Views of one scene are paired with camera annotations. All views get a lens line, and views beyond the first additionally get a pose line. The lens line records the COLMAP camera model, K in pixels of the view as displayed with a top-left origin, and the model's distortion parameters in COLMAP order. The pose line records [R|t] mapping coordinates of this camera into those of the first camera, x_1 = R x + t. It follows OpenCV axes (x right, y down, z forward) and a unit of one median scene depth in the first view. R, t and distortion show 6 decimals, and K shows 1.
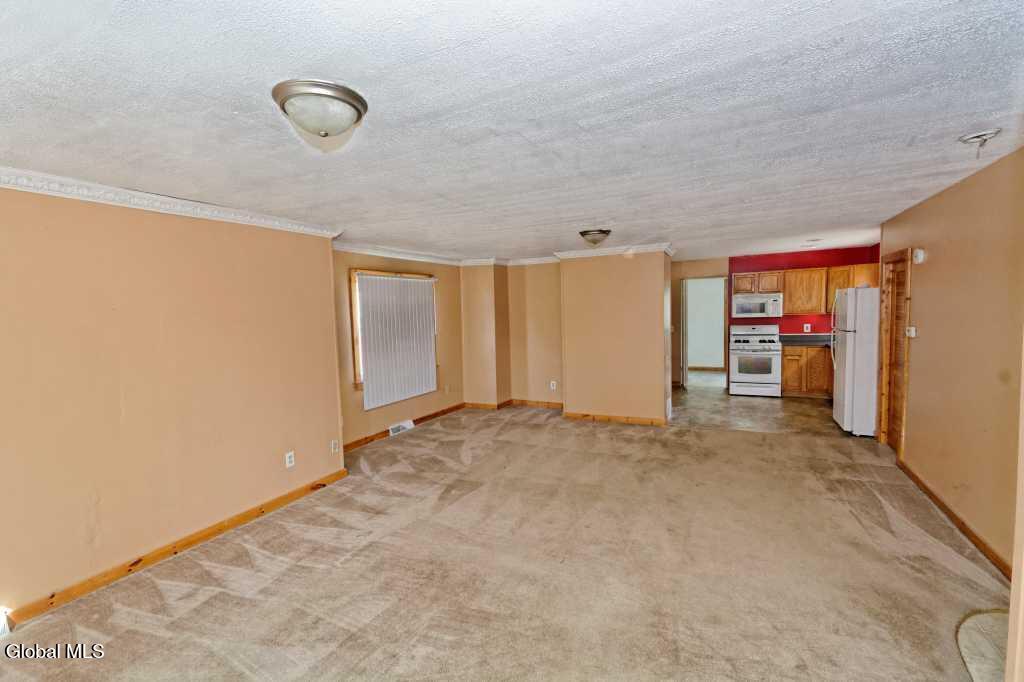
lens RADIAL K [[447.7, 0, 506.5], [0, 447.7, 341.9], [0, 0, 1]] dist [-0.001490, 0.000668]
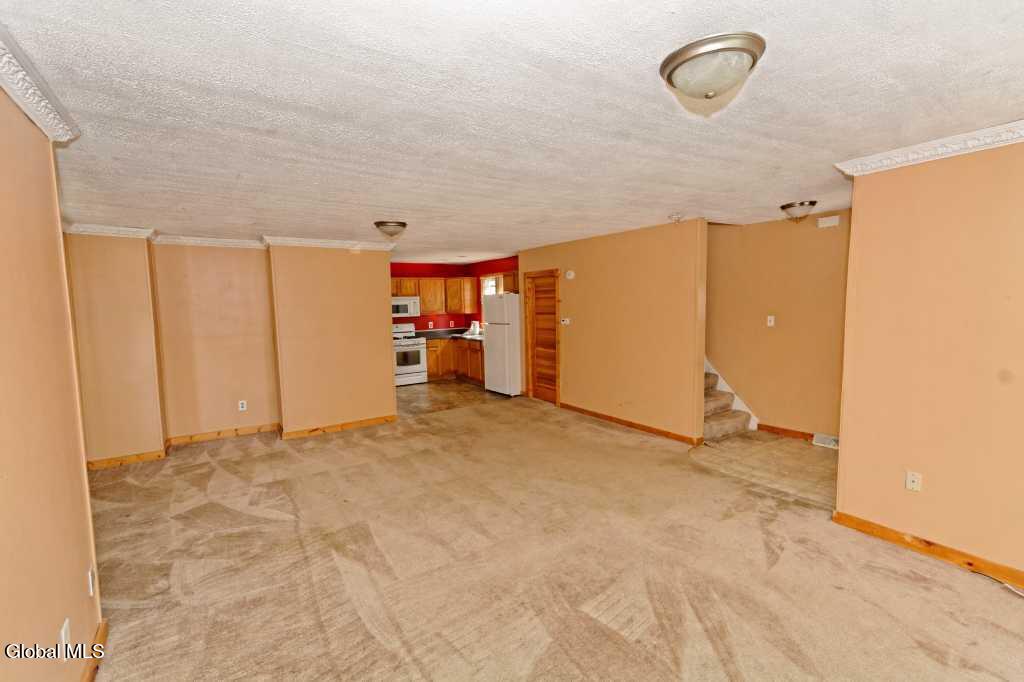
lens RADIAL K [[447.7, 0, 506.5], [0, 447.7, 341.9], [0, 0, 1]] dist [-0.001490, 0.000668]
pose [[0.492634, -0.056118, 0.868425, -0.449691], [0.066956, 0.997405, 0.026470, -0.003648], [-0.867657, 0.045107, 0.495113, 0.289967]]
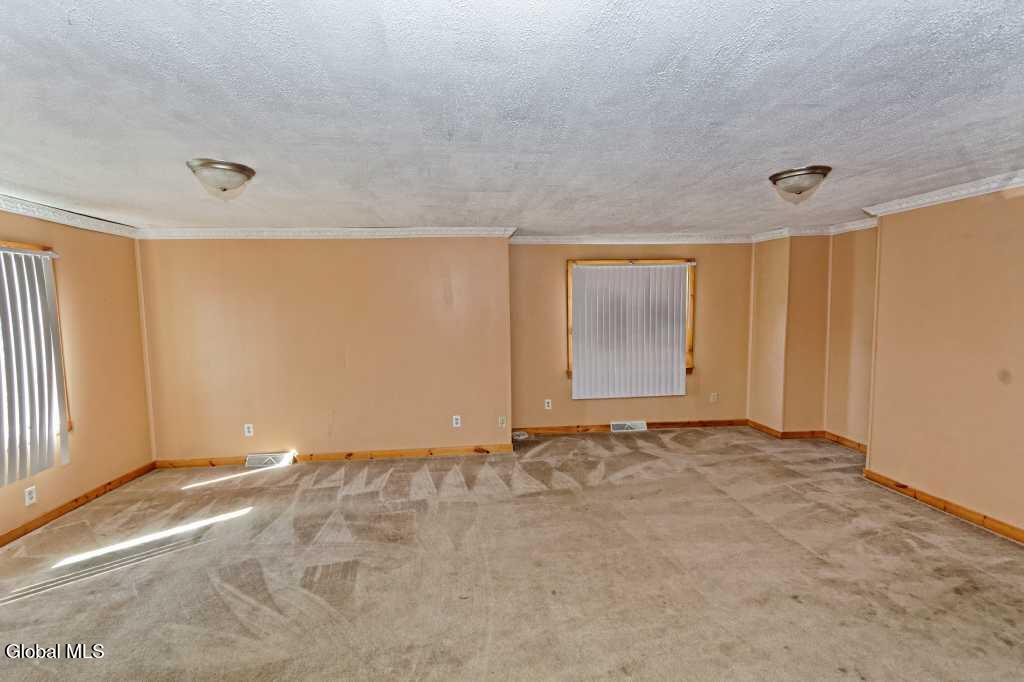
lens RADIAL K [[447.7, 0, 506.5], [0, 447.7, 341.9], [0, 0, 1]] dist [-0.001490, 0.000668]
pose [[0.540116, 0.084202, -0.837368, 0.437329], [-0.059991, 0.996303, 0.061488, -0.029327], [0.839449, 0.017024, 0.543171, 0.309531]]
